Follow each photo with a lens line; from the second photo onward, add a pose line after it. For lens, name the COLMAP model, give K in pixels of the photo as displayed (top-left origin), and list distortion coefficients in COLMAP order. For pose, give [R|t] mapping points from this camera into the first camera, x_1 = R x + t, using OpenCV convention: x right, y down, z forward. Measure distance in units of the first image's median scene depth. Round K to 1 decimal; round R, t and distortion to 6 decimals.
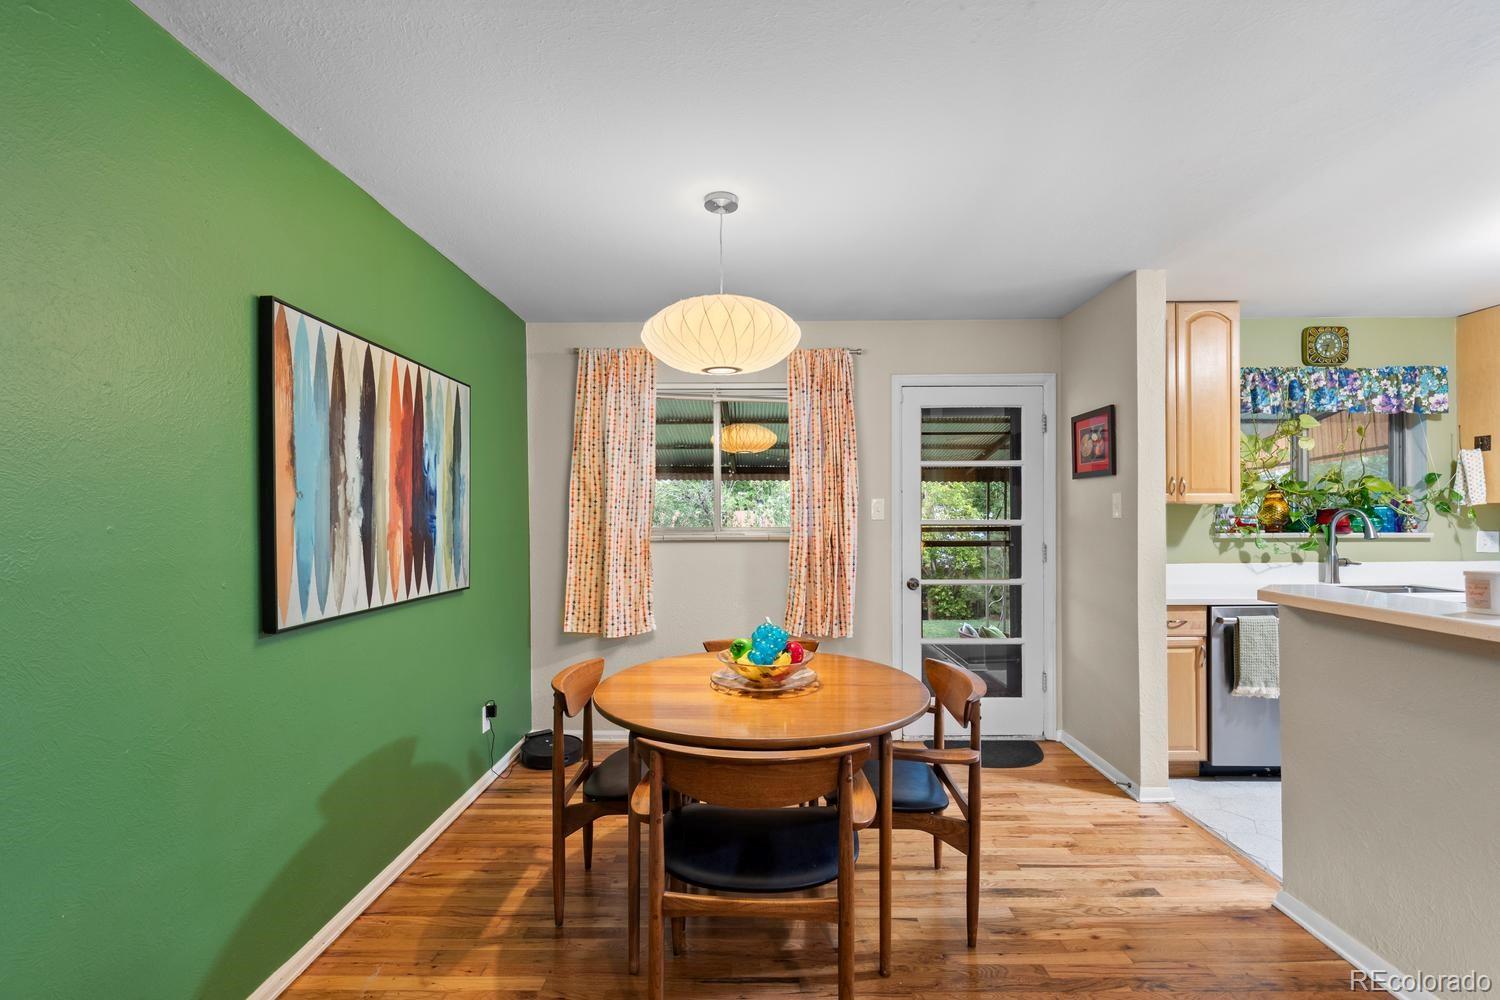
lens RADIAL K [[676.5, 0, 755.8], [0, 676.5, 515.2], [0, 0, 1]] dist [0.002089, -0.000460]
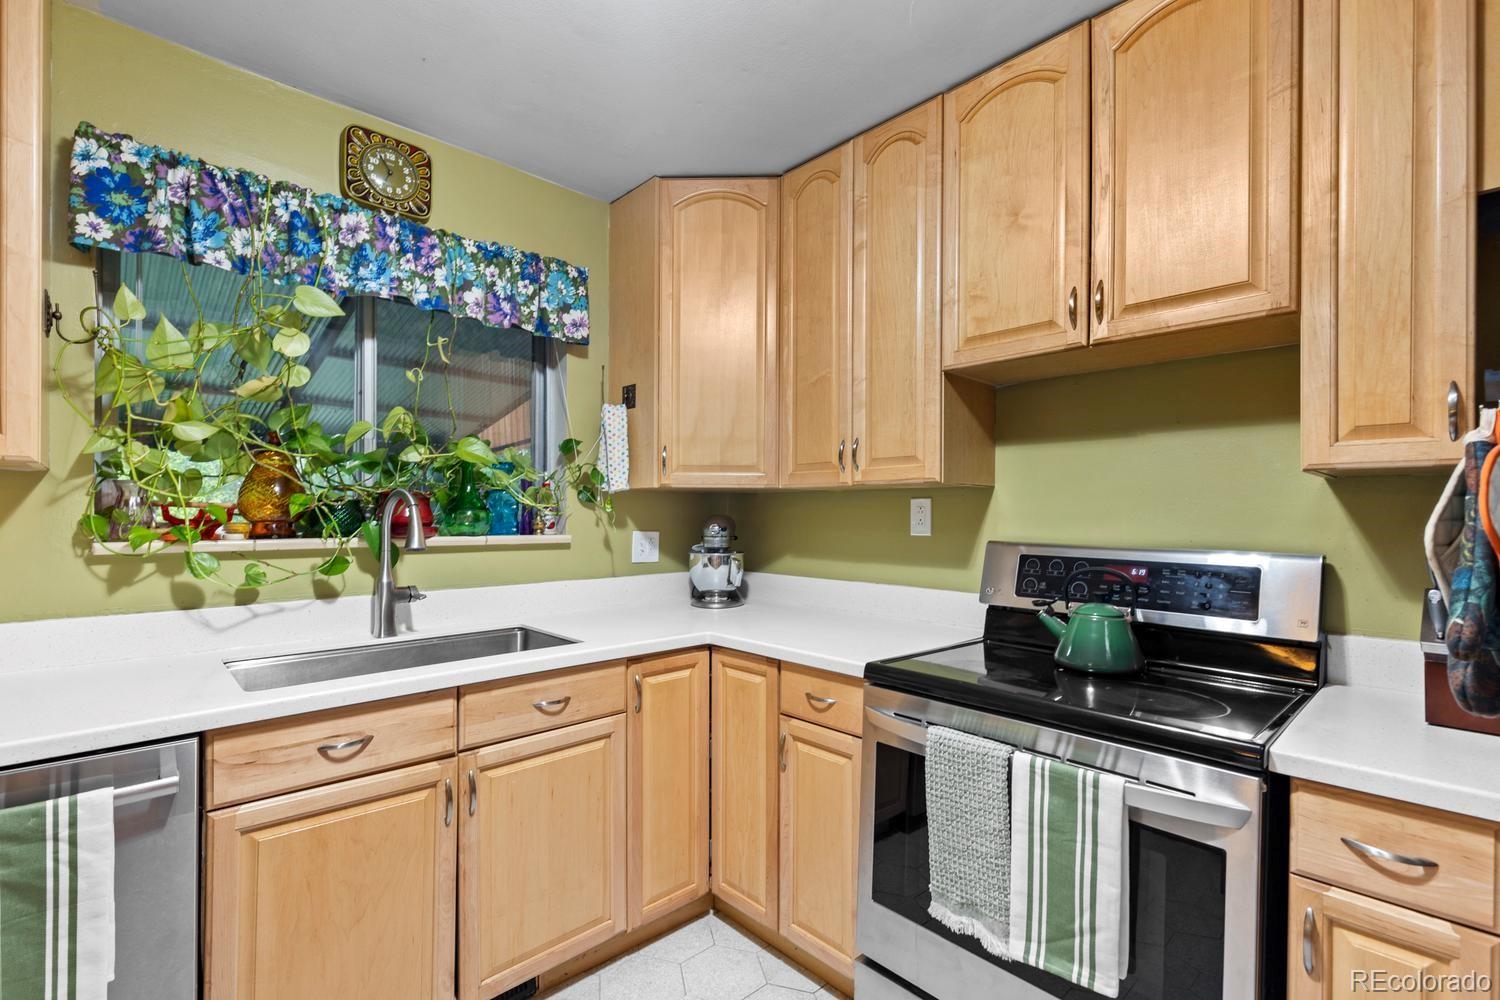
lens RADIAL K [[675.1, 0, 749.2], [0, 675.1, 514.7], [0, 0, 1]] dist [0.001827, -0.000393]
pose [[0.721488, 0.007316, 0.692388, 0.699745], [-0.008991, 0.999959, -0.001196, 0.006935], [-0.692369, -0.005362, 0.721524, 0.446373]]
